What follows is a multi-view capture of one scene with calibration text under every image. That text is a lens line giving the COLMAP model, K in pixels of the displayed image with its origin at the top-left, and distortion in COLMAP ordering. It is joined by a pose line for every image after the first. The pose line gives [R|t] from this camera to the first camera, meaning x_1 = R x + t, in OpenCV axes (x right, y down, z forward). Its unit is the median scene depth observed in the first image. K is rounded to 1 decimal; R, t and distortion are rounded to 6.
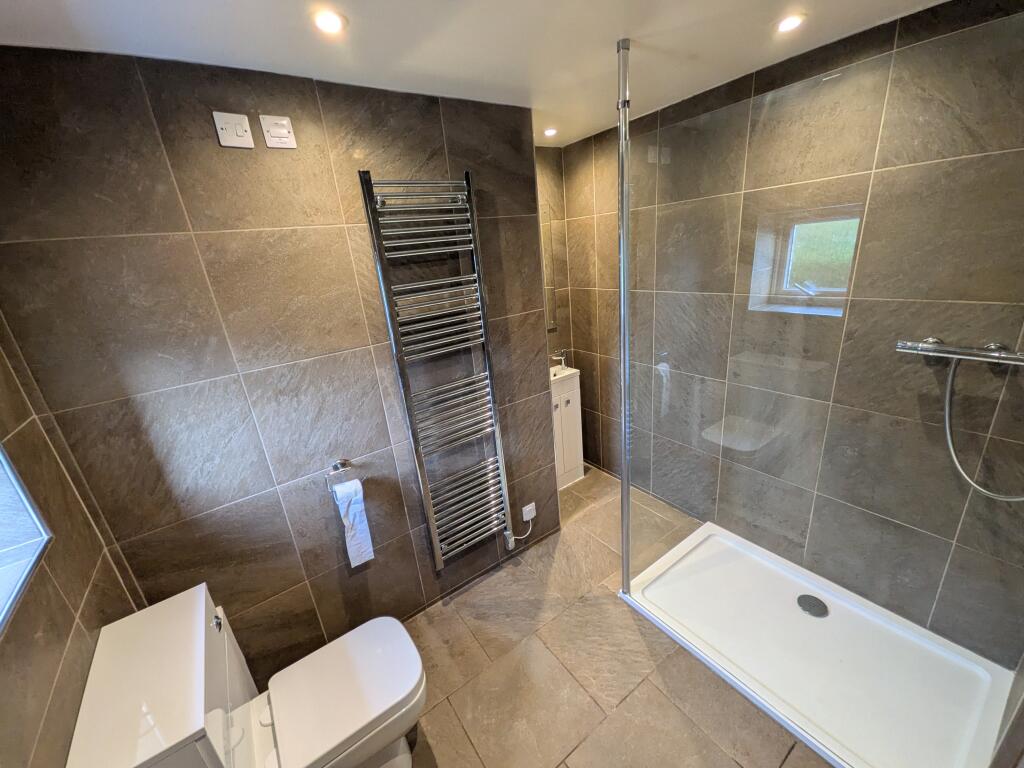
lens RADIAL K [[406.5, 0, 513.6], [0, 406.5, 384.5], [0, 0, 1]] dist [0.009587, -0.002931]
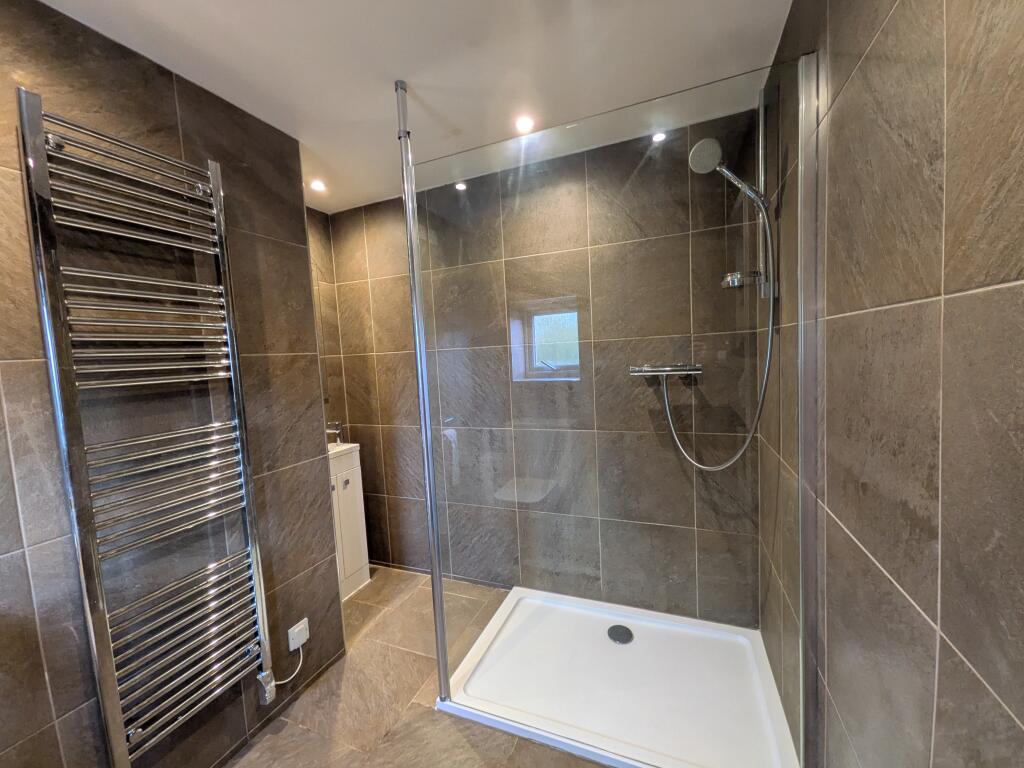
lens RADIAL K [[406.5, 0, 515.8], [0, 406.5, 381.9], [0, 0, 1]] dist [0.009587, -0.002931]
pose [[0.844030, 0.007137, 0.536248, -0.031385], [0.152528, 0.955423, -0.252788, 0.151454], [-0.514148, 0.295154, 0.805318, 0.127641]]
